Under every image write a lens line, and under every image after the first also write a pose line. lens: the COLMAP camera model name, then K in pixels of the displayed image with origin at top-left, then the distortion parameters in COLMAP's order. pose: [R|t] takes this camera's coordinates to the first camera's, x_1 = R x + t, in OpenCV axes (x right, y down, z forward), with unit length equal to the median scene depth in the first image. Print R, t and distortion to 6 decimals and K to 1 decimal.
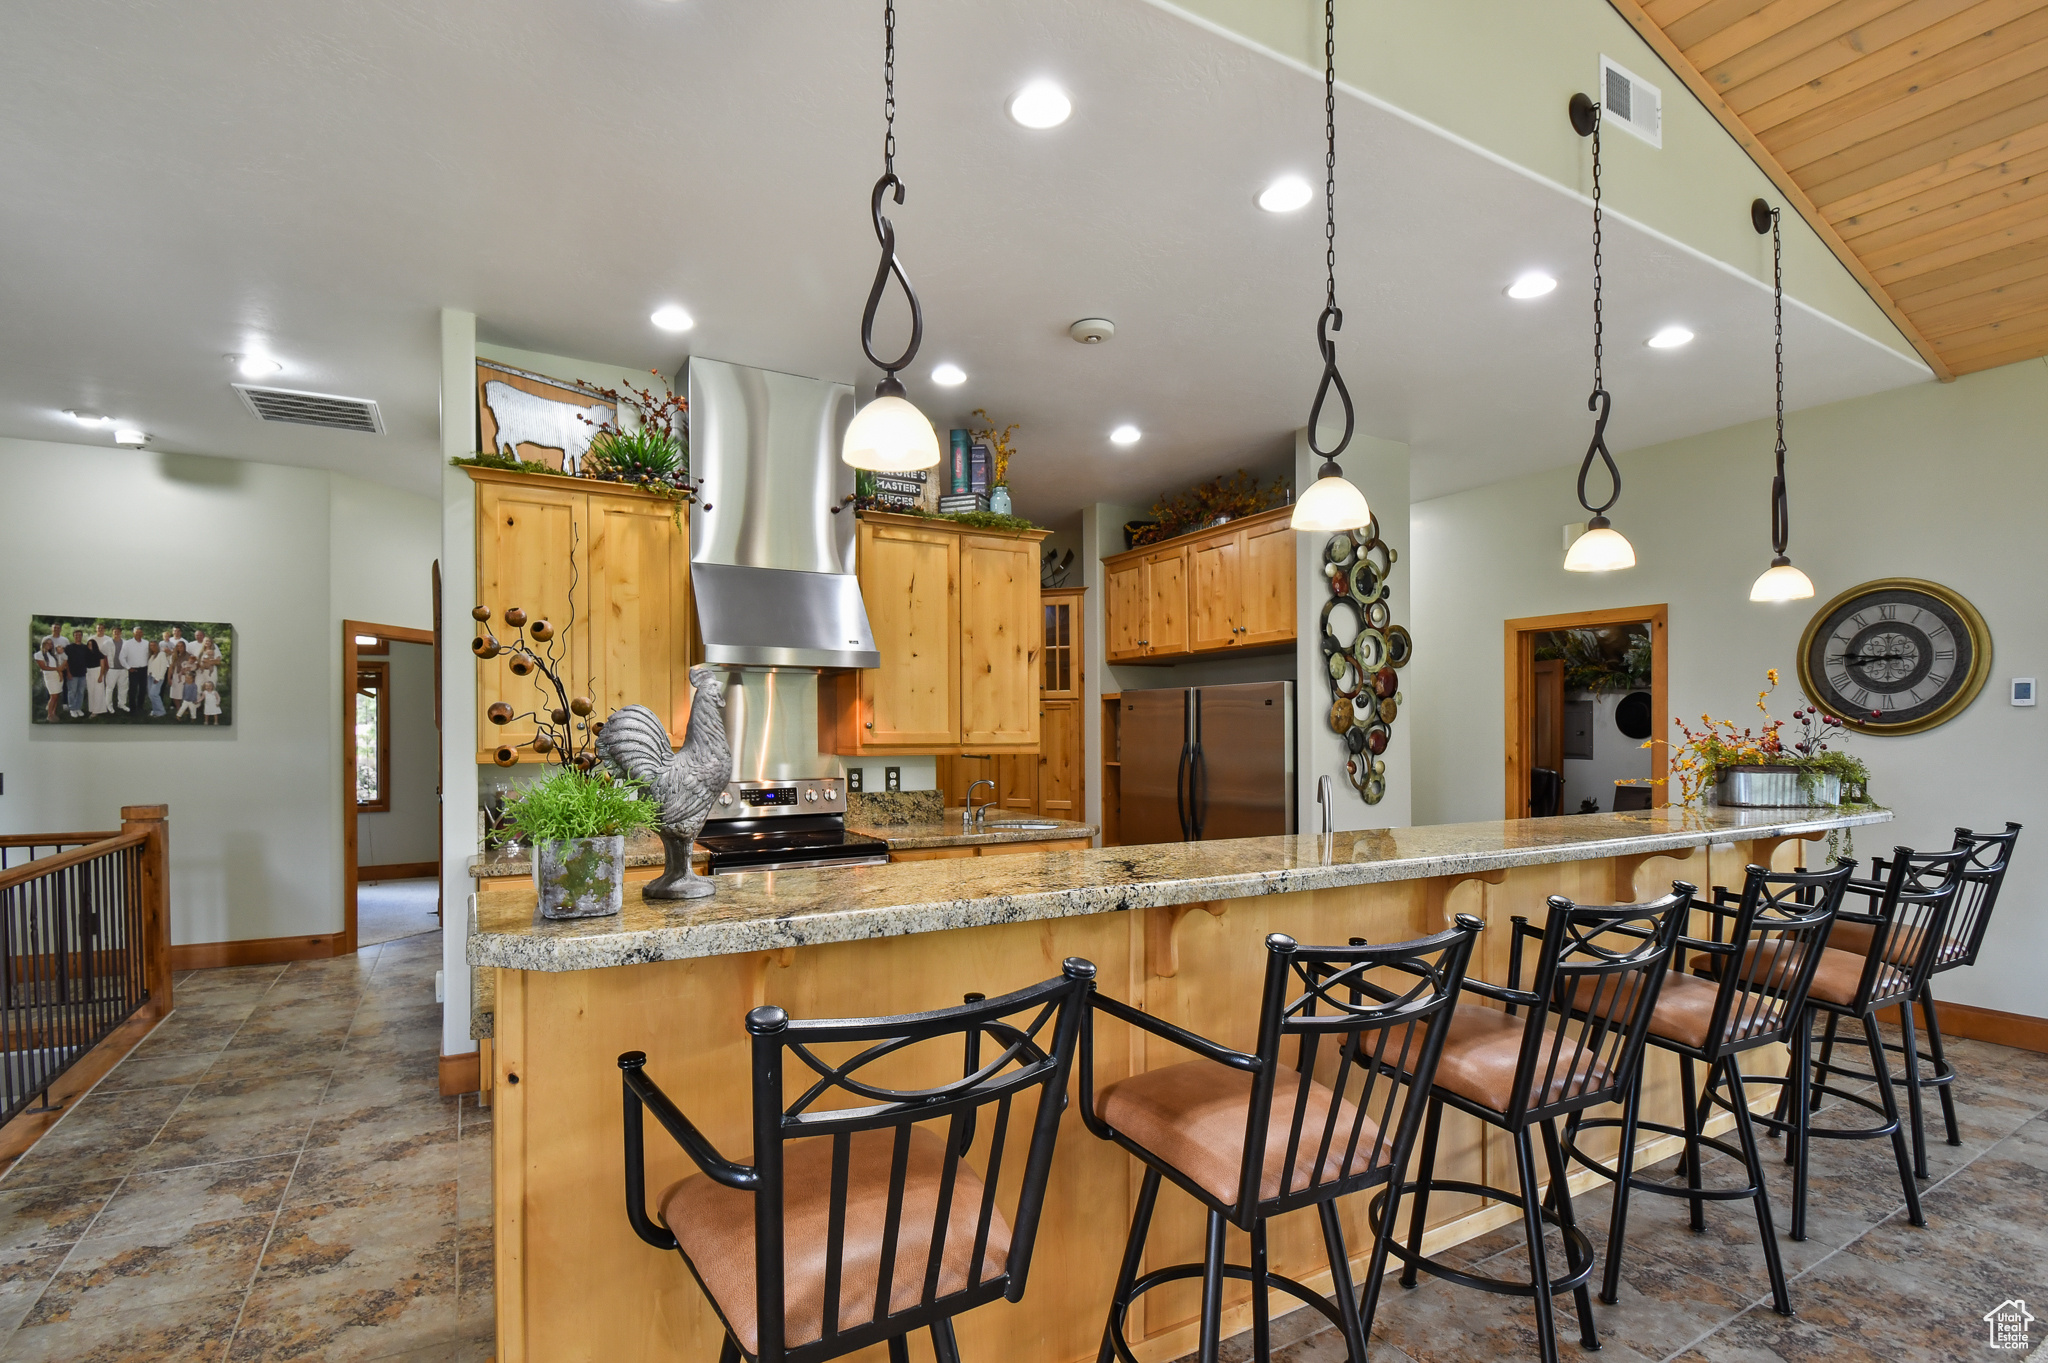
lens RADIAL K [[988.5, 0, 1049.0], [0, 988.5, 734.5], [0, 0, 1]] dist [-0.005452, -0.000638]
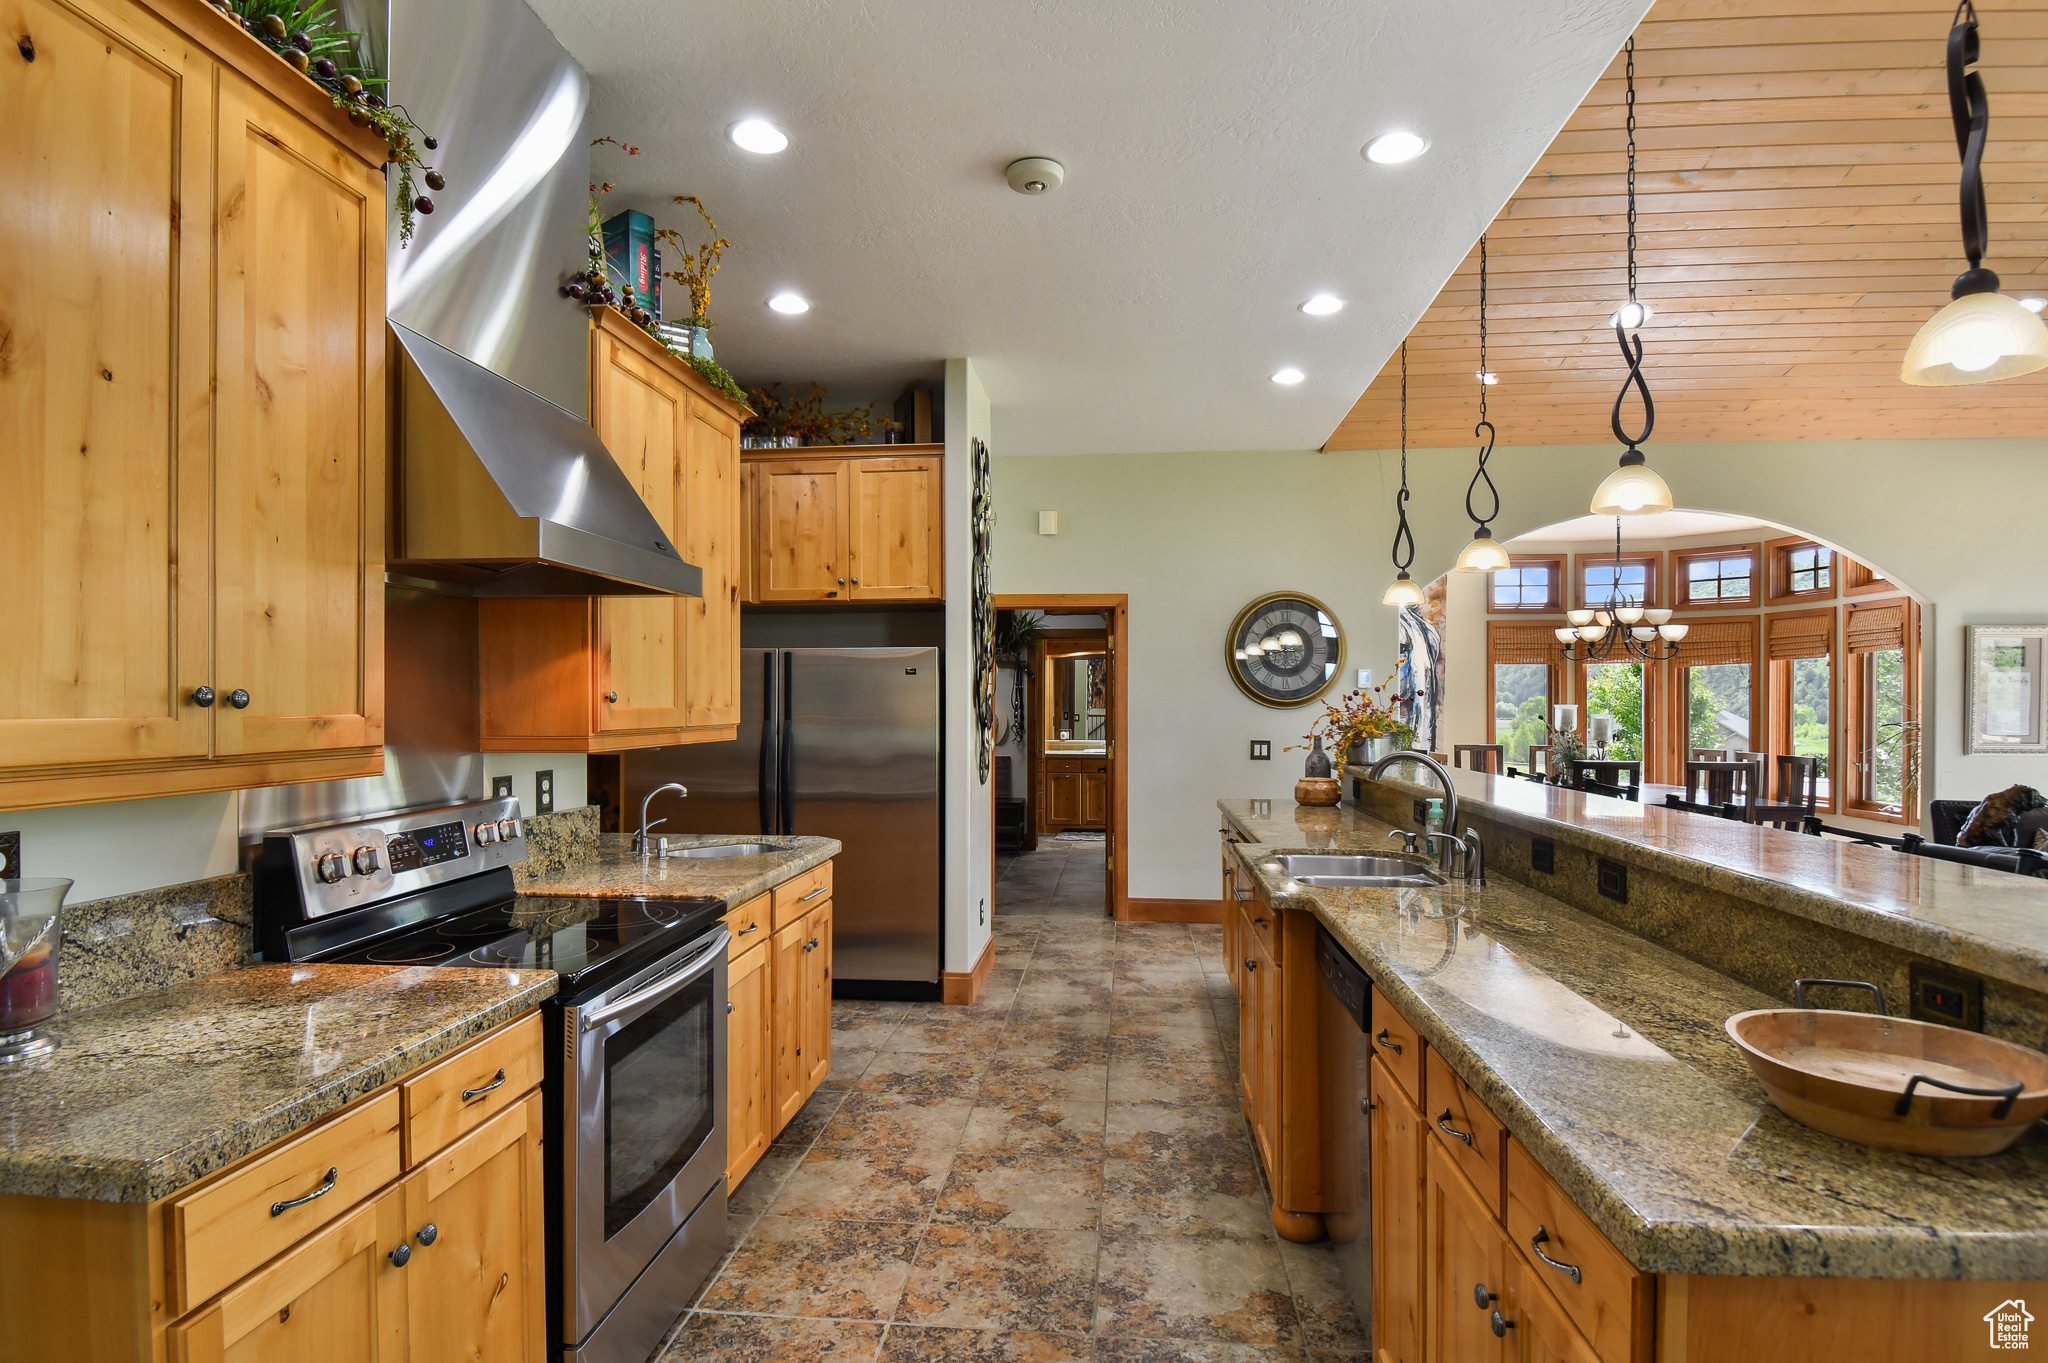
lens RADIAL K [[1053.3, 0, 1029.8], [0, 1053.3, 703.8], [0, 0, 1]] dist [-0.001631, -0.022523]
pose [[0.571655, 0.000165, 0.820494, -0.489747], [0.004922, 0.999981, -0.003630, -0.001519], [-0.820479, 0.006114, 0.571643, 0.431439]]
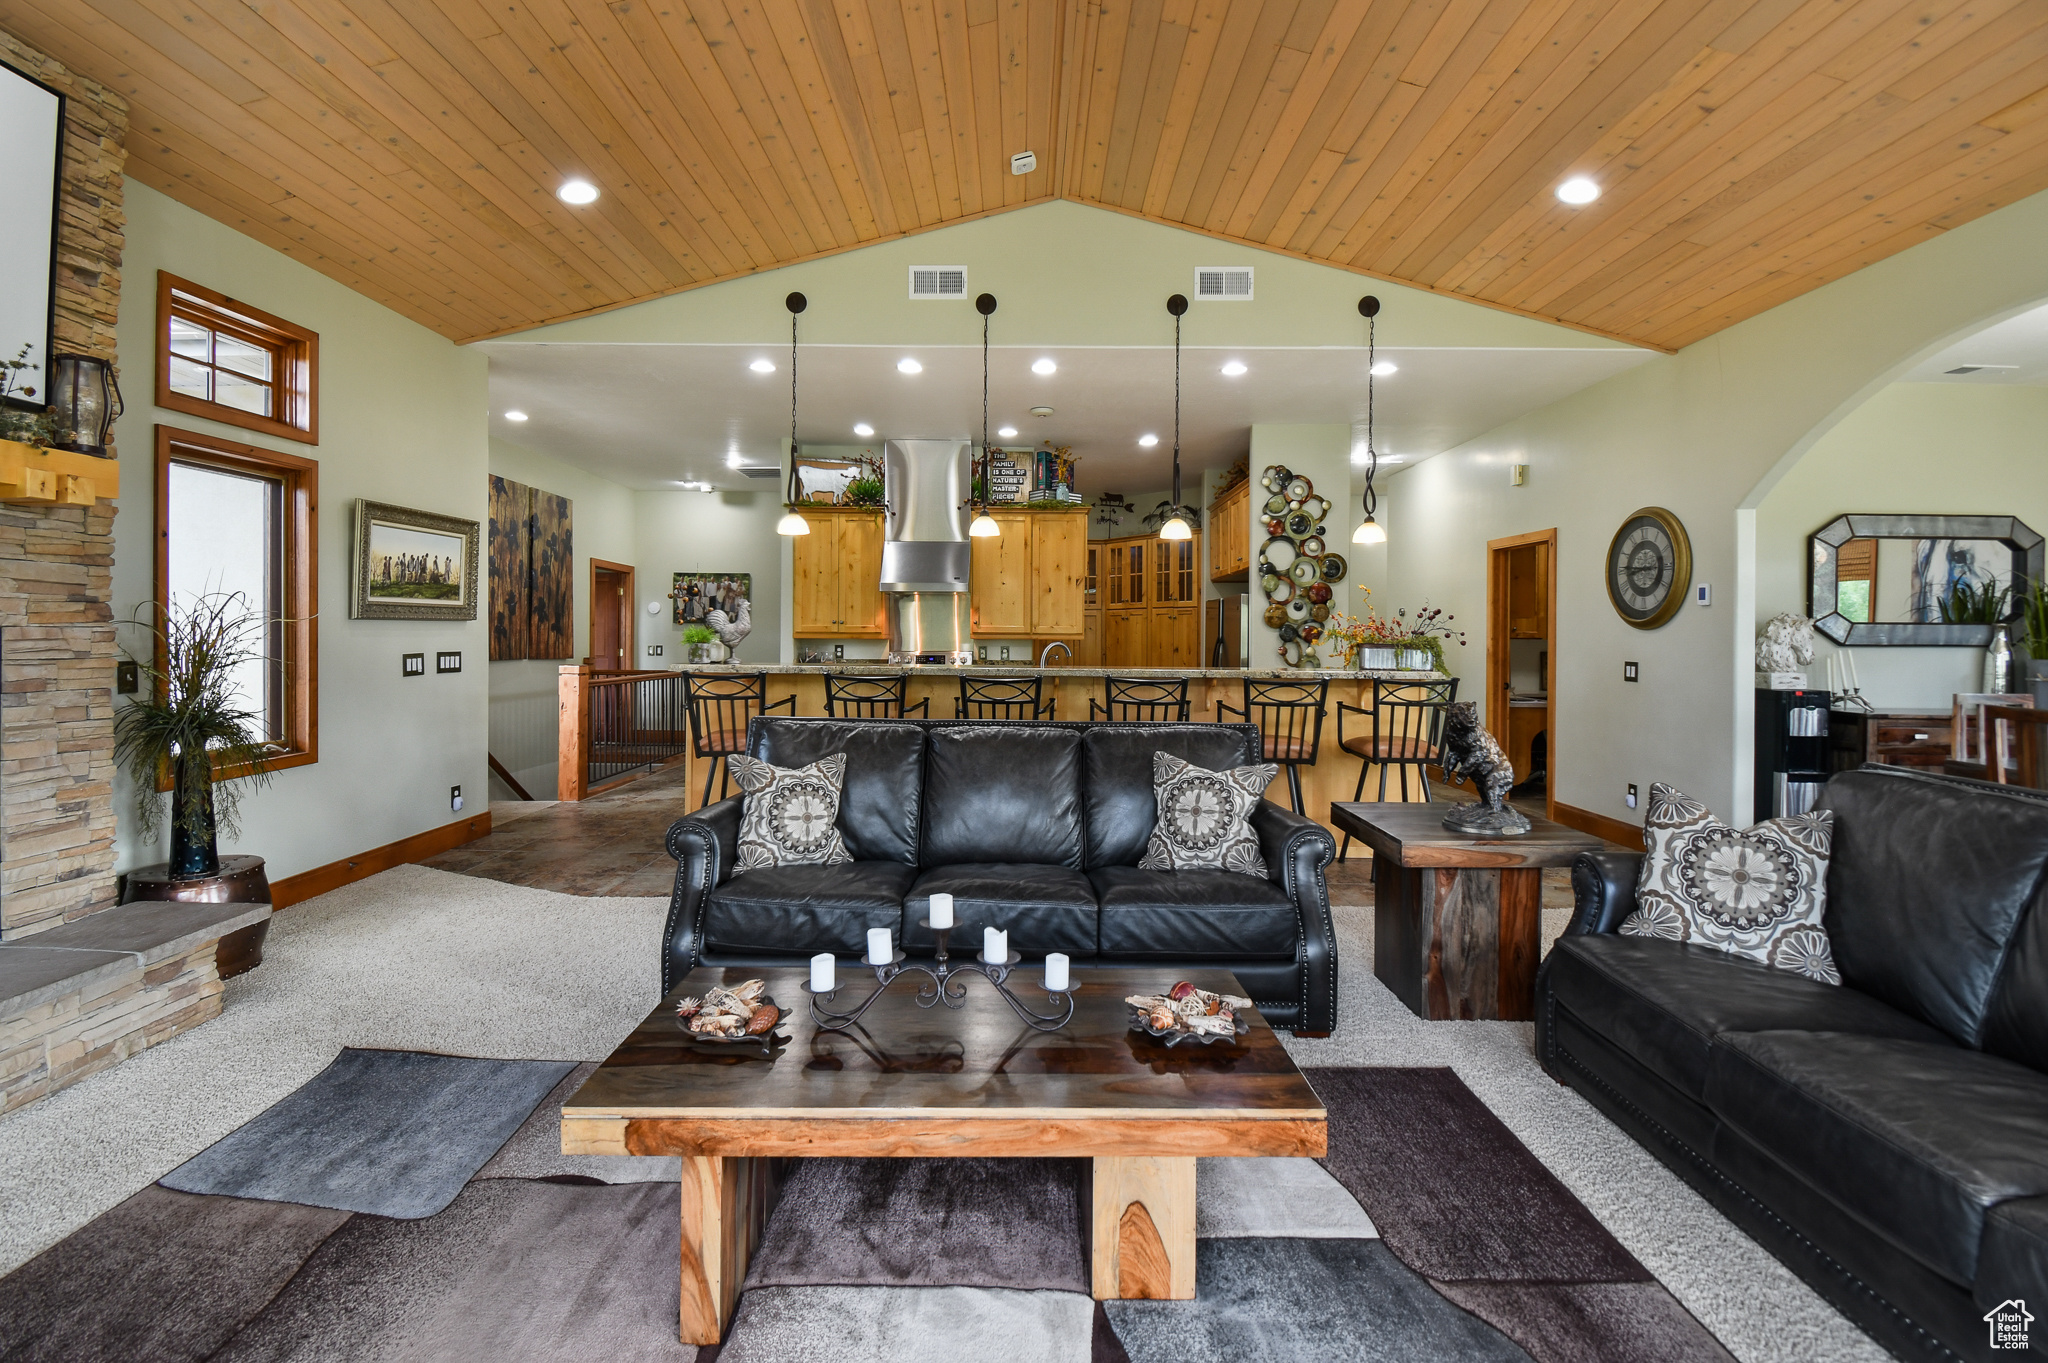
lens RADIAL K [[959.3, 0, 1024.4], [0, 959.3, 649.6], [0, 0, 1]] dist [0.001215, -0.000077]
pose [[0.864017, 0.012698, -0.503302, 0.727922], [-0.009140, 0.999913, 0.009537, 0.021846], [0.503379, -0.003640, 0.864058, -0.465015]]
